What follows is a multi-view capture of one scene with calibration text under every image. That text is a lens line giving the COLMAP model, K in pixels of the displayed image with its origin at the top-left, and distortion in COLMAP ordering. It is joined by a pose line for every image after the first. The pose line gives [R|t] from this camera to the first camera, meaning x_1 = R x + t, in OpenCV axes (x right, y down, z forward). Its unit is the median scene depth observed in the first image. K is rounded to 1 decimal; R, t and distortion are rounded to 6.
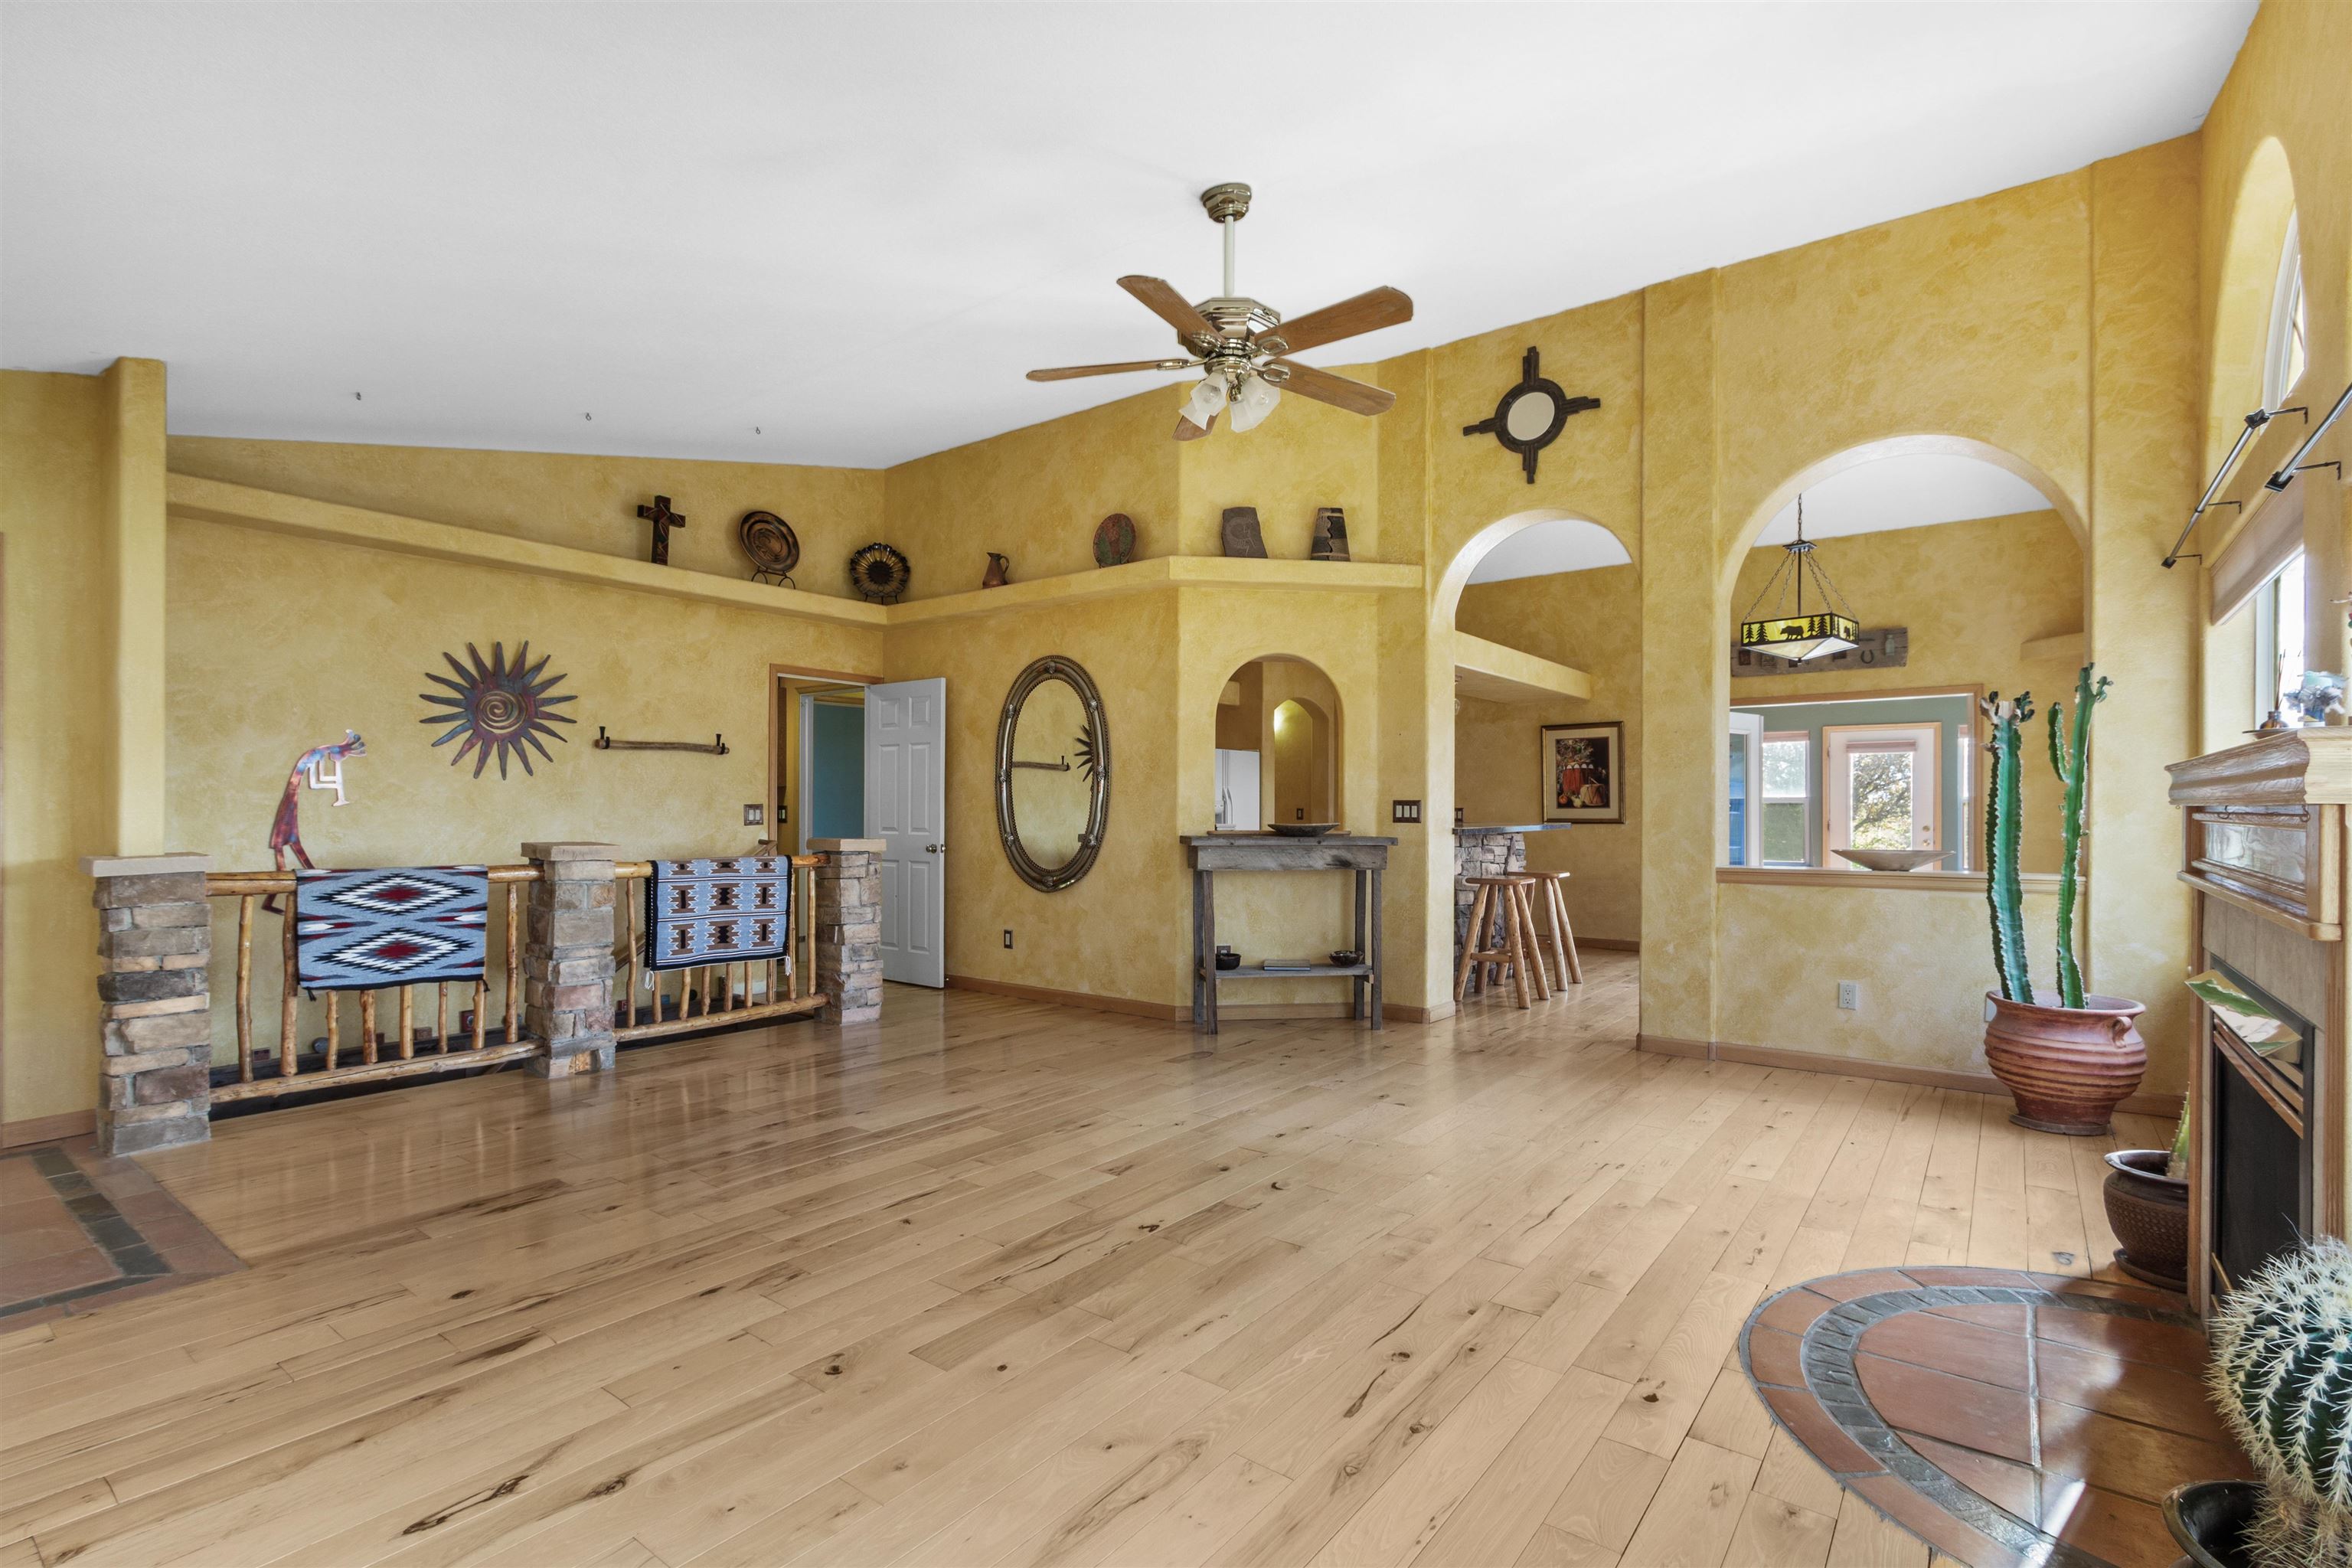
lens RADIAL K [[1091.8, 0, 1163.4], [0, 1091.8, 803.1], [0, 0, 1]] dist [0.002813, -0.000273]
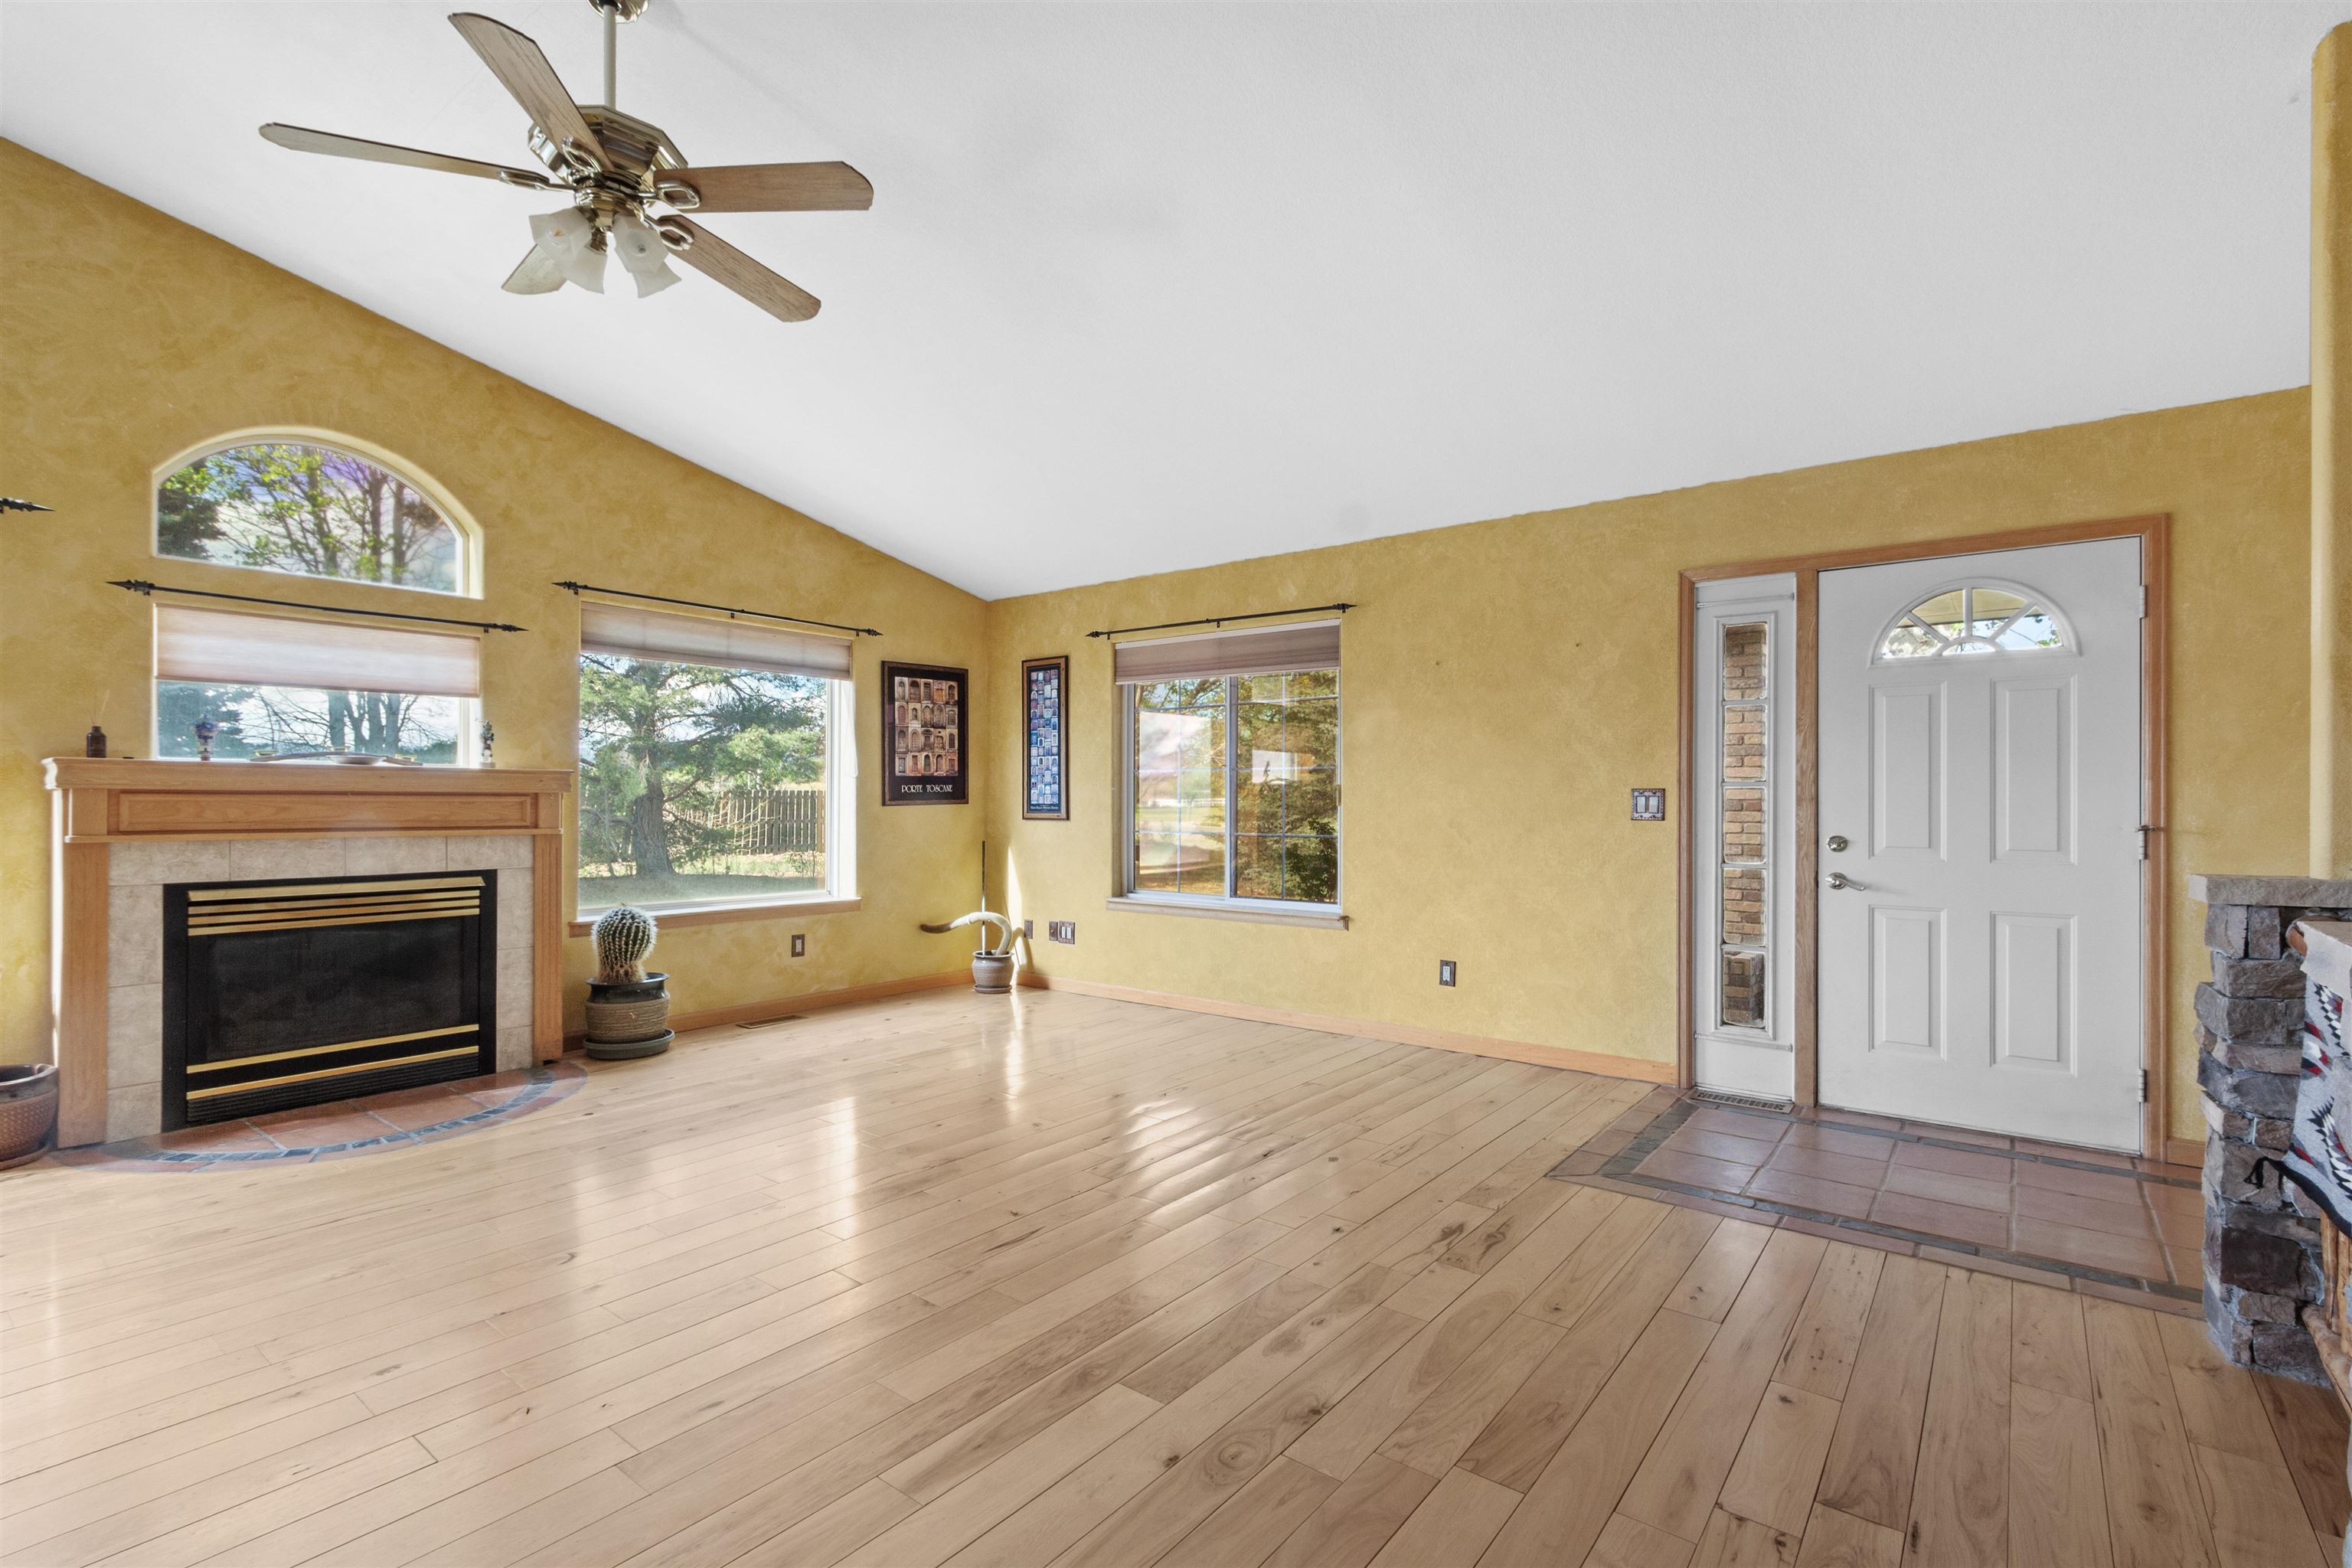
lens RADIAL K [[1091.8, 0, 1166.2], [0, 1091.8, 796.1], [0, 0, 1]] dist [0.002813, -0.000273]
pose [[-0.999976, -0.004473, 0.005357, -0.201787], [-0.004526, 0.999940, -0.009951, 0.008199], [-0.005313, -0.009975, -0.999936, 1.069097]]
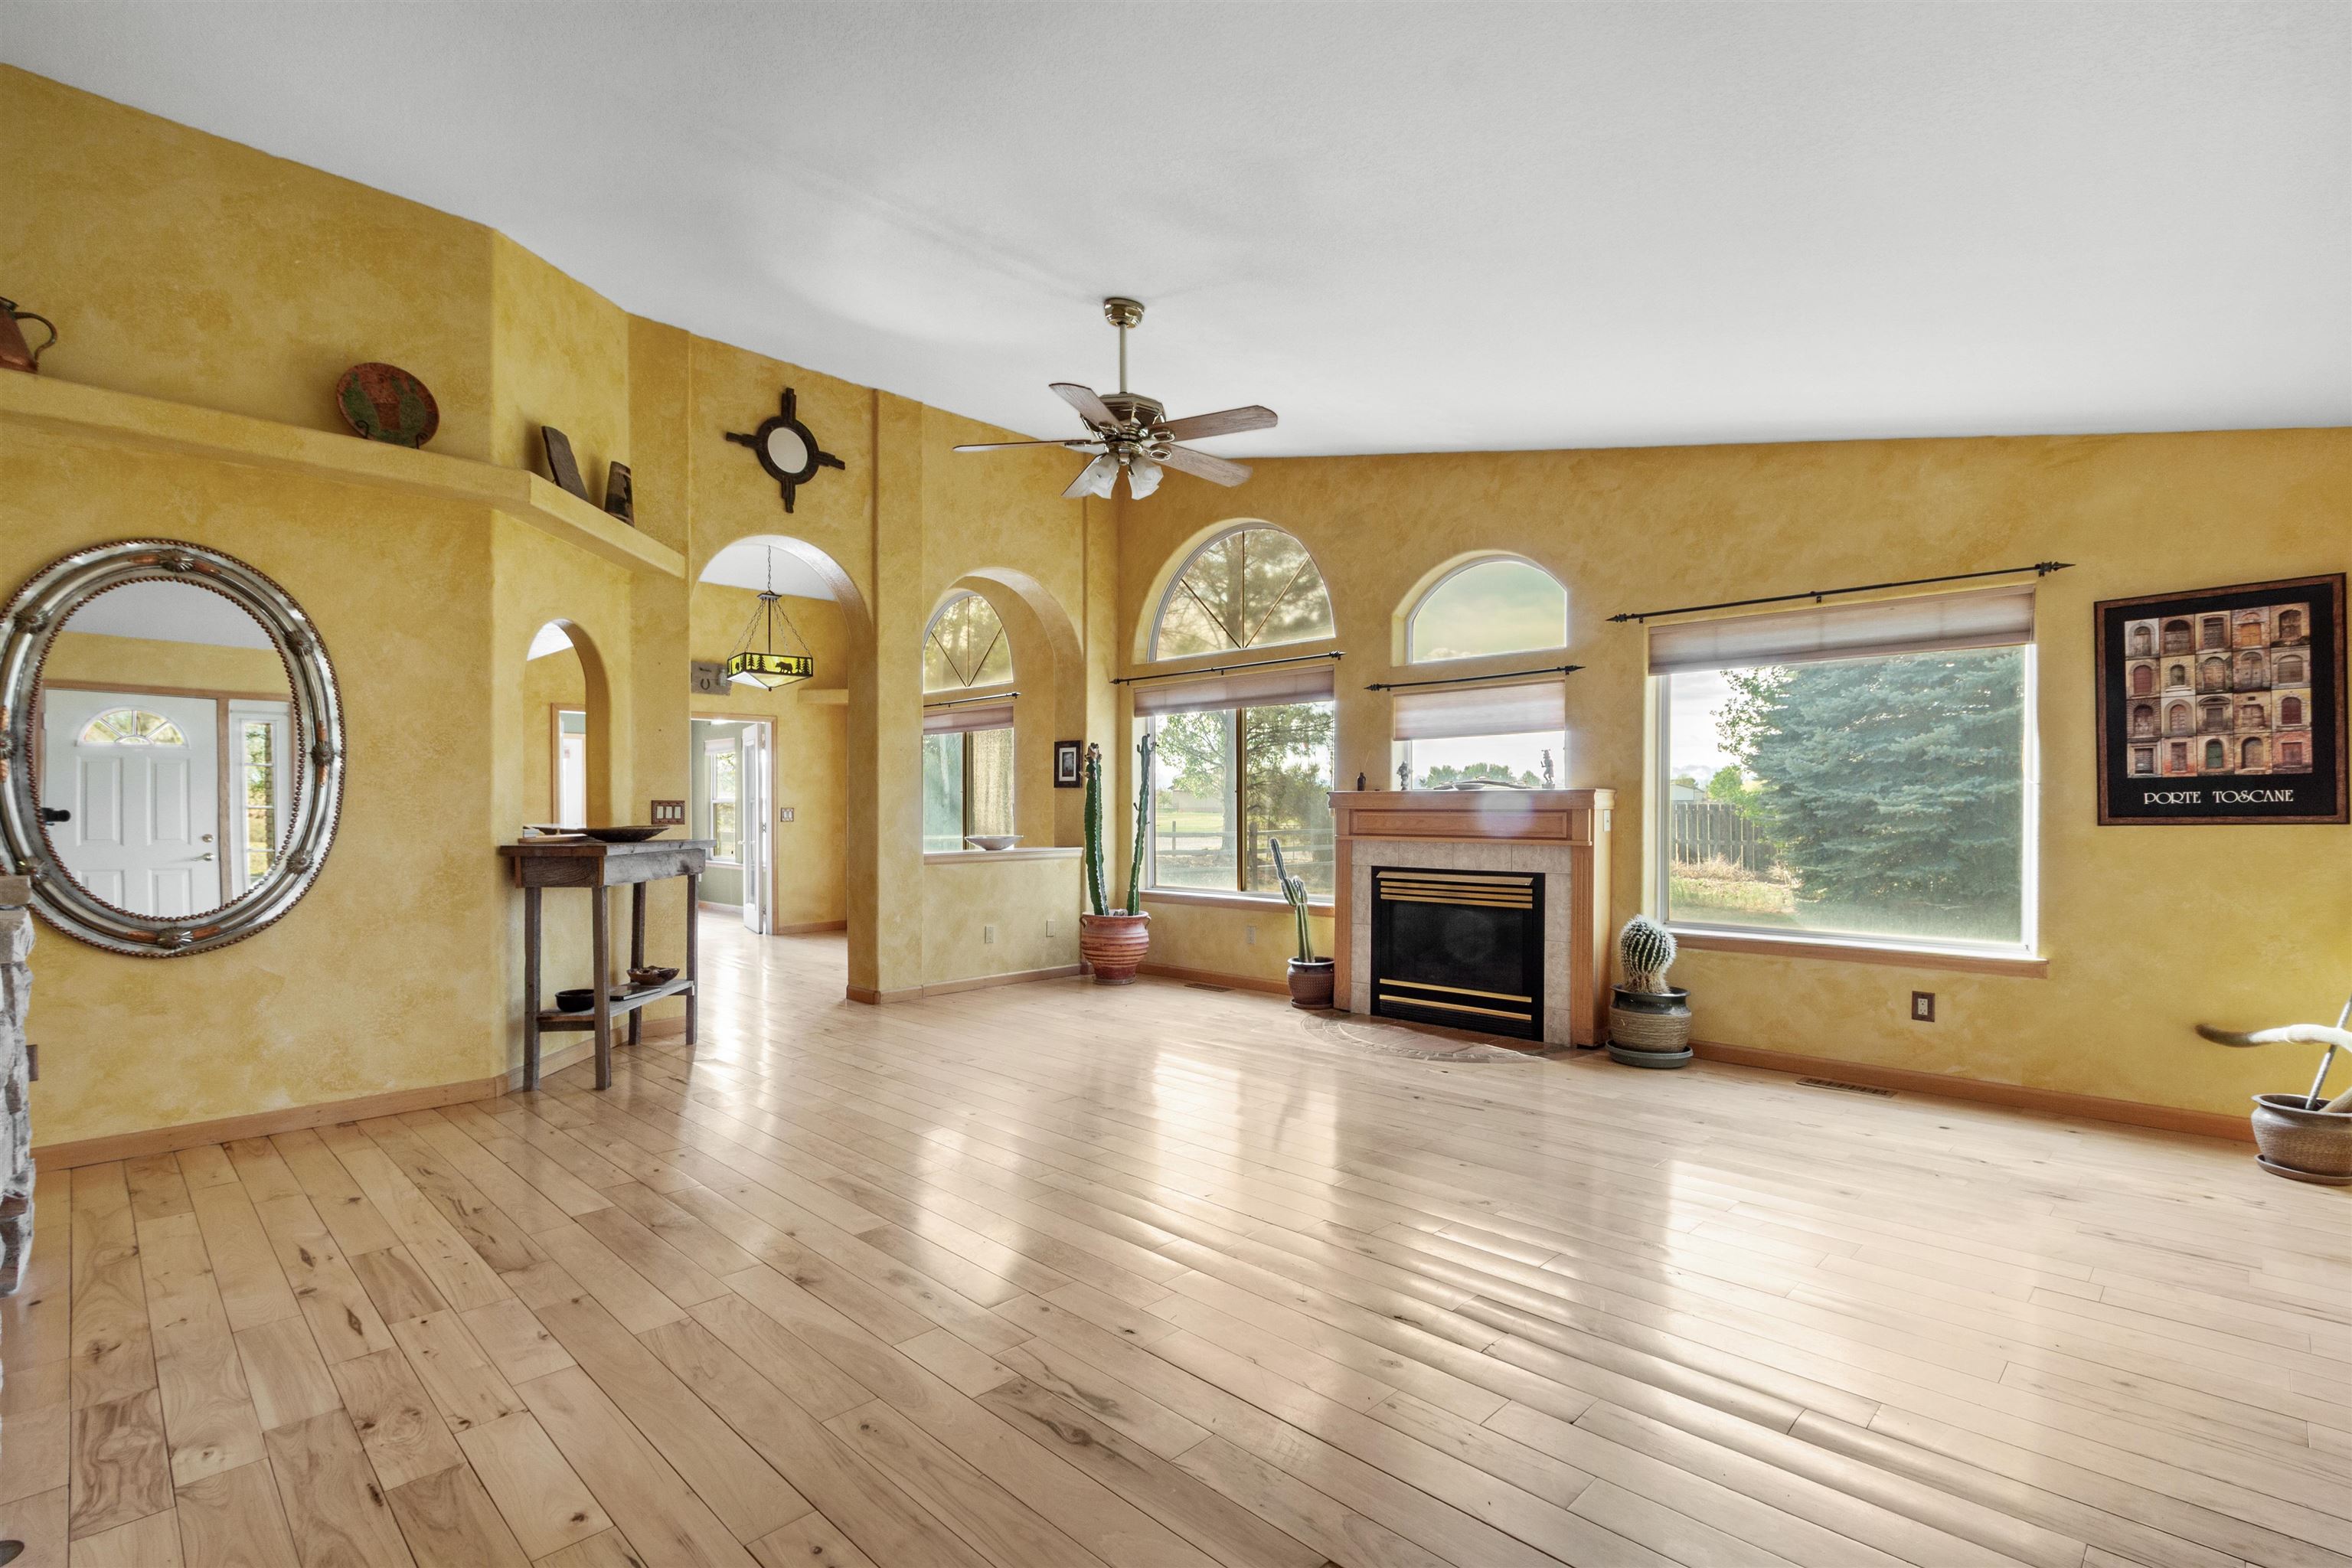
lens RADIAL K [[1091.8, 0, 1153.9], [0, 1091.8, 819.0], [0, 0, 1]] dist [0.002813, -0.000273]
pose [[0.133414, -0.008638, 0.991023, -0.701459], [-0.006694, 0.999931, 0.009617, 0.001478], [-0.991038, -0.007917, 0.133347, 0.488618]]
